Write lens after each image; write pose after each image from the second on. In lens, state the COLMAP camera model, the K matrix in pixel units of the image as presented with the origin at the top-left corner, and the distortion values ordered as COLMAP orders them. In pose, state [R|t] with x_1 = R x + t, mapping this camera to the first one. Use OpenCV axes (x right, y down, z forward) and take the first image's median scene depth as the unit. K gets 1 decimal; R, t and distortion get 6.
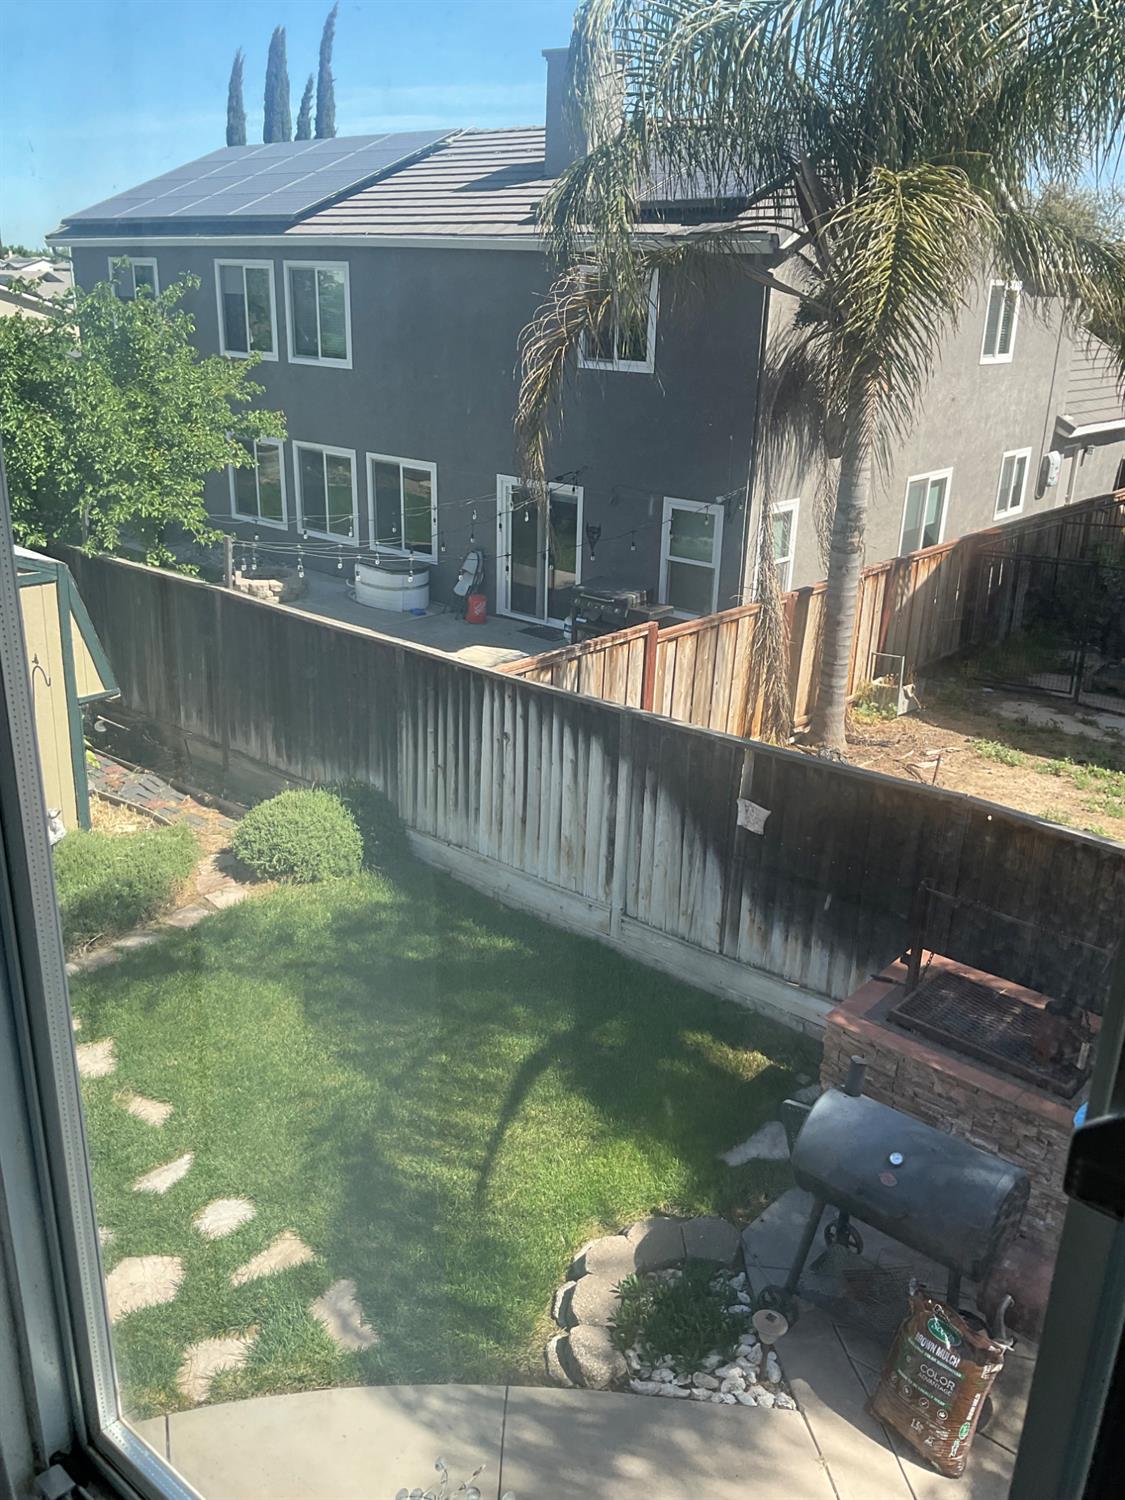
lens RADIAL K [[1254.6, 0, 564.6], [0, 1254.6, 742.2], [0, 0, 1]] dist [0.057892, -0.102772]
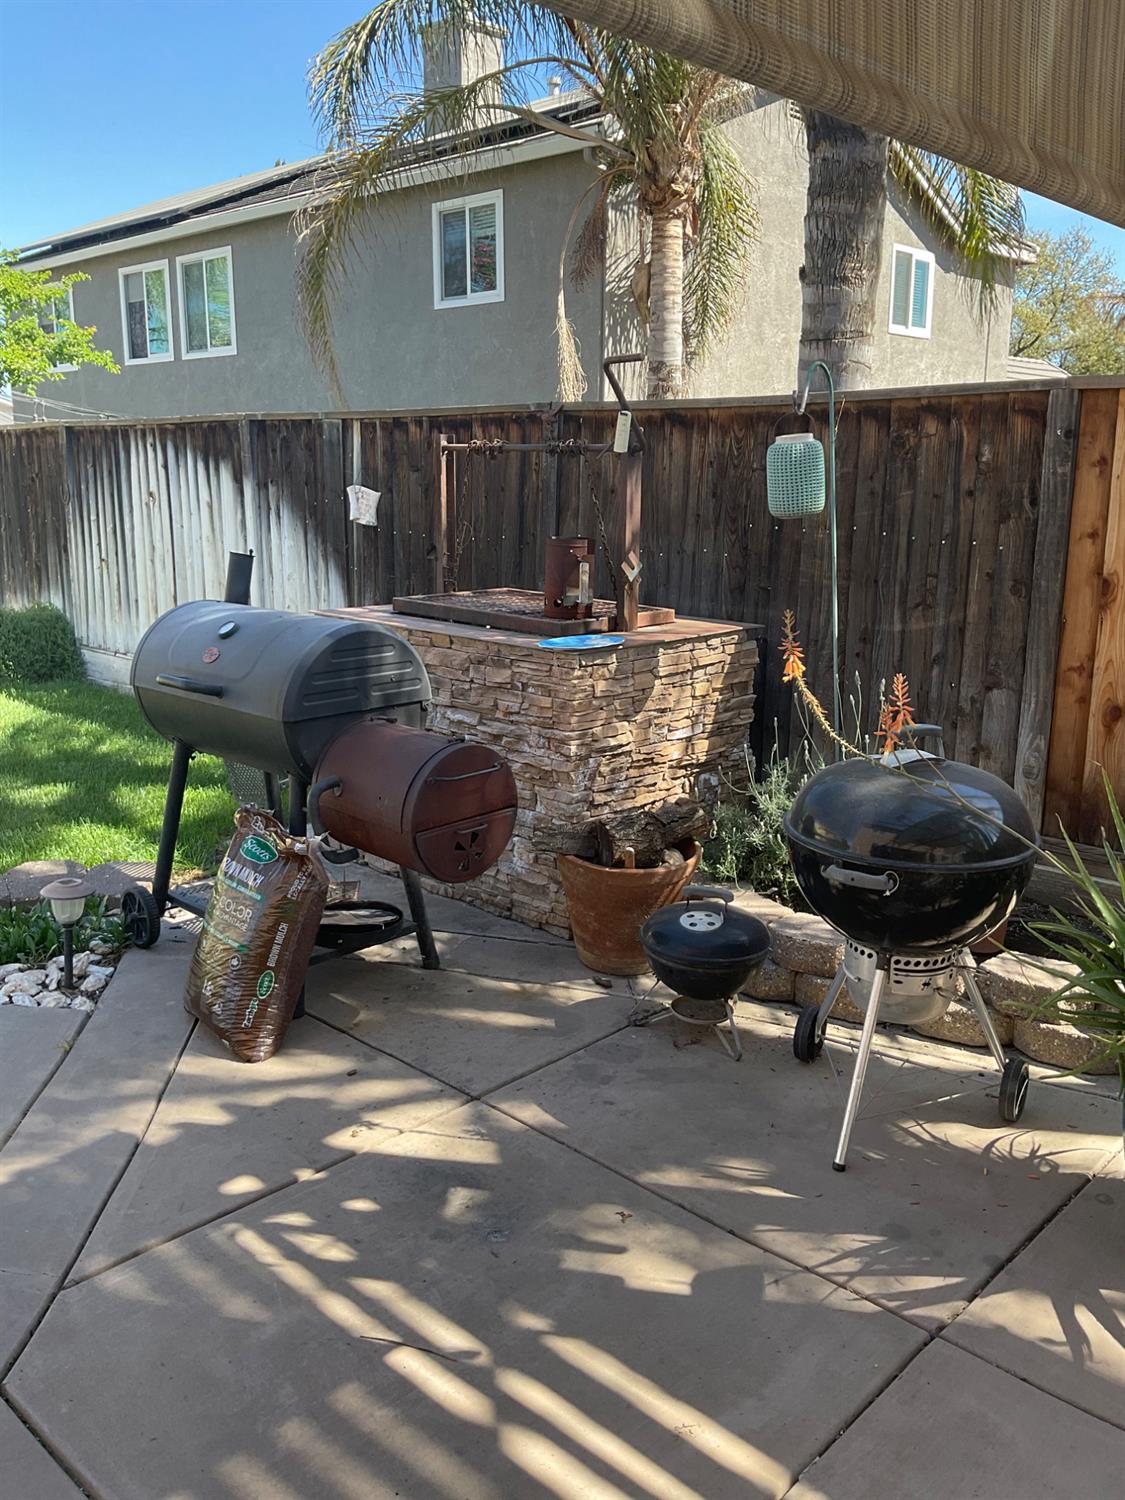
lens RADIAL K [[1254.6, 0, 568.5], [0, 1254.6, 742.2], [0, 0, 1]] dist [0.057892, -0.102772]
pose [[0.998658, -0.011179, -0.050570, 0.276335], [0.004211, 0.990721, -0.135849, 0.277720], [0.051619, 0.135454, 0.989438, 0.189032]]
